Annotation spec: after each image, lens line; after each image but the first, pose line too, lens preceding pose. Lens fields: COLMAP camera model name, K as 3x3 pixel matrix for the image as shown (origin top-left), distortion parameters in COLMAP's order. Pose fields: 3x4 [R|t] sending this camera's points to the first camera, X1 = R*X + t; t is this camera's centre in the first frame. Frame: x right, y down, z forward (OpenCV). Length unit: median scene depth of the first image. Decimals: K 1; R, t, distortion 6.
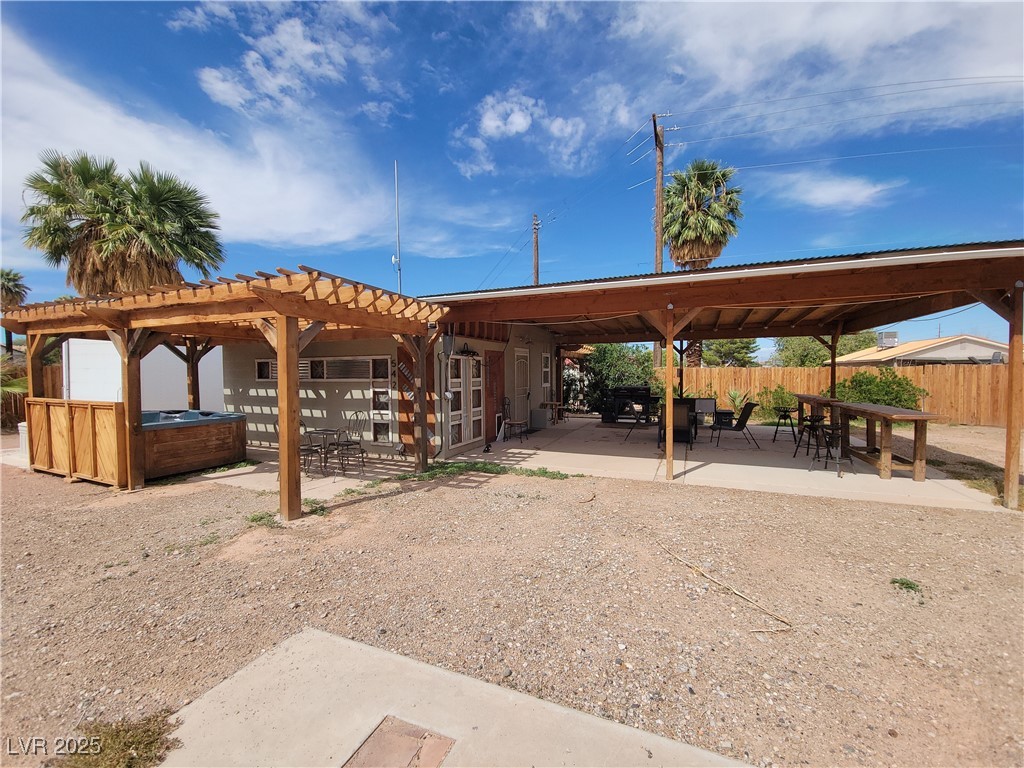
lens RADIAL K [[408.7, 0, 512.0], [0, 408.7, 384.0], [0, 0, 1]] dist [0.002133, -0.006673]
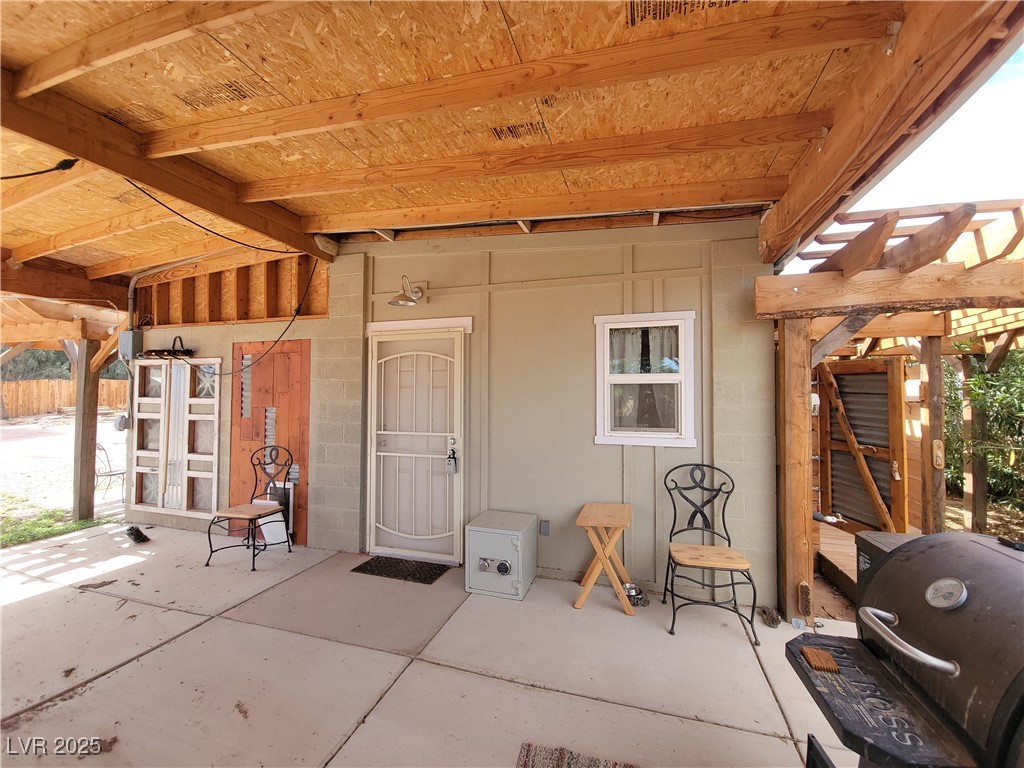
lens RADIAL K [[401.2, 0, 512.0], [0, 401.2, 384.0], [0, 0, 1]] dist [0.001257, -0.011470]
pose [[0.117787, -0.025879, -0.992702, 0.513787], [-0.037063, 0.998849, -0.030437, -0.035907], [0.992347, 0.040378, 0.116692, 1.464454]]
